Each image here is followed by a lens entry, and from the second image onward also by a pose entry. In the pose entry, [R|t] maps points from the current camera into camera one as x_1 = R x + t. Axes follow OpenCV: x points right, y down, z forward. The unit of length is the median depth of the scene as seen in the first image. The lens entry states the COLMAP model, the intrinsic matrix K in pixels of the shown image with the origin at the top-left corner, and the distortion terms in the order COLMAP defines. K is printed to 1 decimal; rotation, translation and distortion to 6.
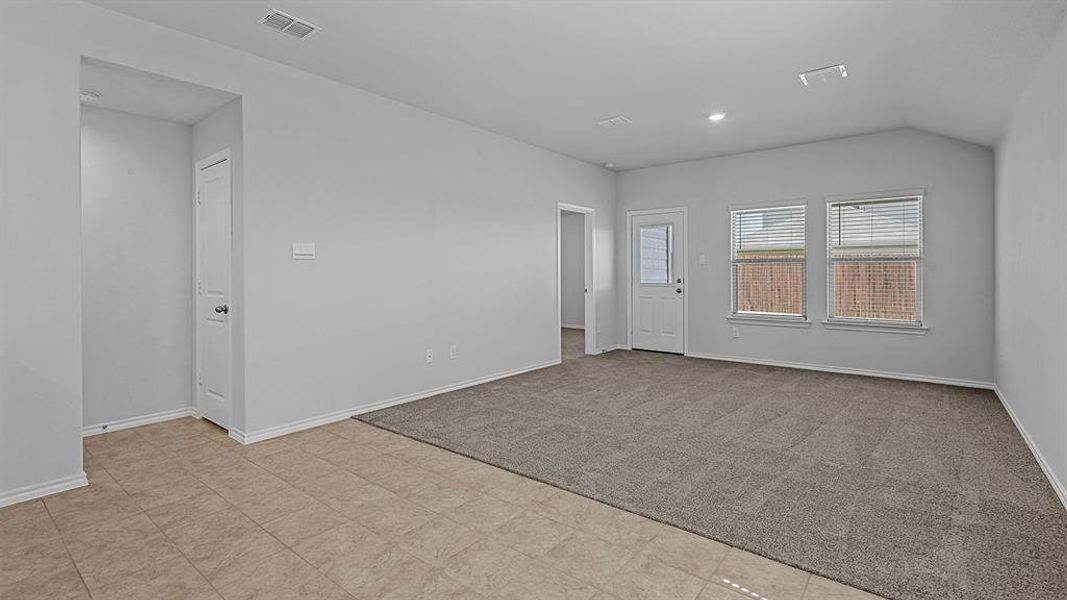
lens RADIAL K [[484.4, 0, 534.5], [0, 484.4, 272.1], [0, 0, 1]] dist [0.001673, -0.000162]
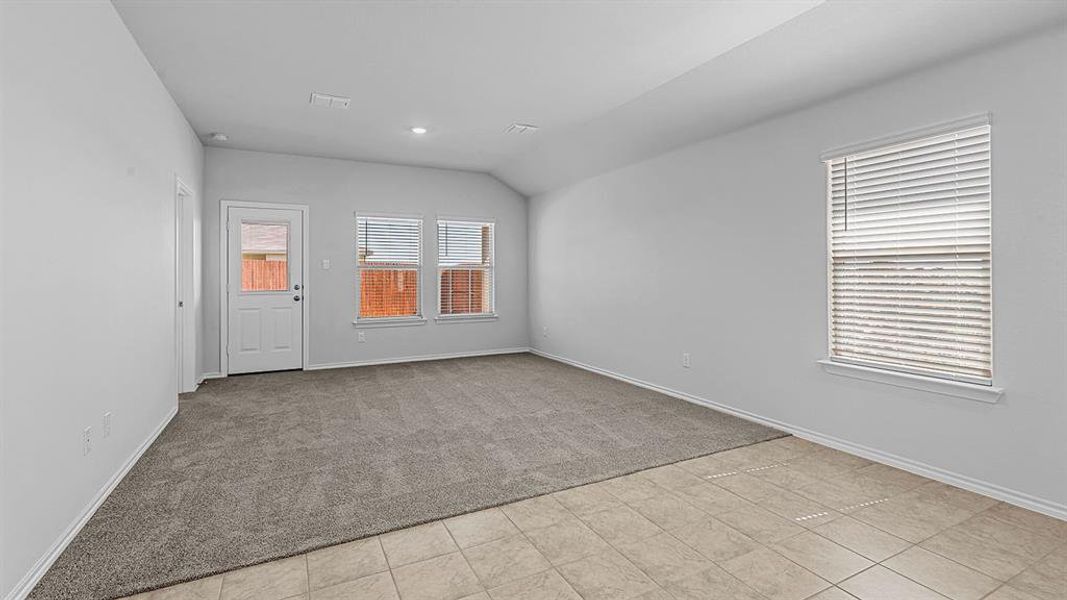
lens RADIAL K [[484.4, 0, 534.5], [0, 484.4, 272.1], [0, 0, 1]] dist [0.001673, -0.000162]
pose [[0.406063, 0.008931, 0.913801, -0.342828], [0.002057, 0.999941, -0.010687, 0.000491], [-0.913843, 0.006219, 0.406021, 0.242530]]
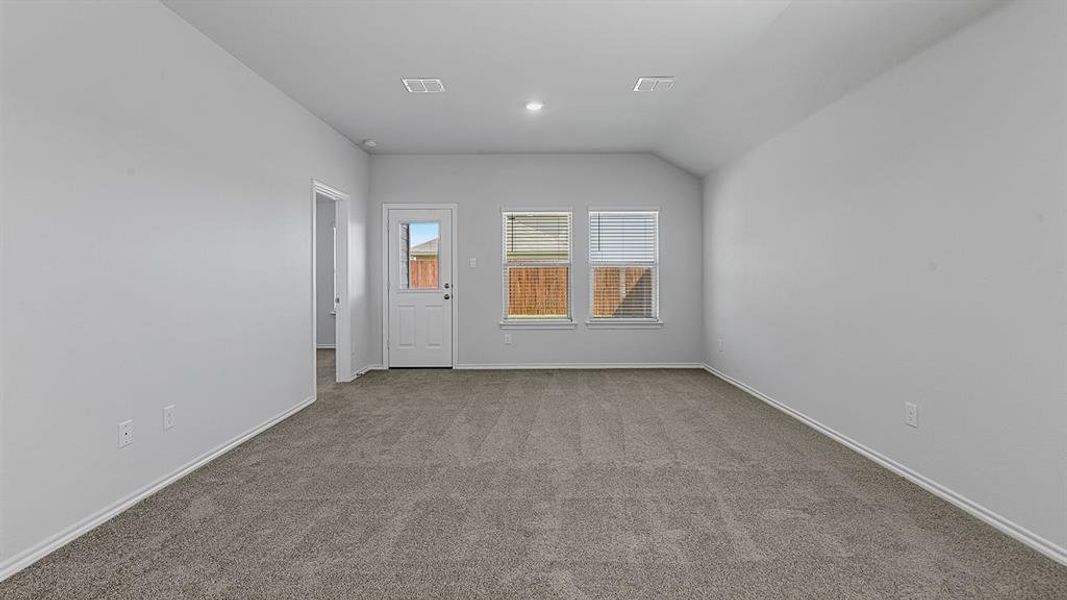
lens RADIAL K [[484.4, 0, 534.5], [0, 484.4, 272.1], [0, 0, 1]] dist [0.001673, -0.000162]
pose [[0.778652, 0.004300, 0.627441, -0.138729], [0.000898, 0.999968, -0.007967, -0.000057], [-0.627455, 0.006767, 0.778623, 0.204676]]
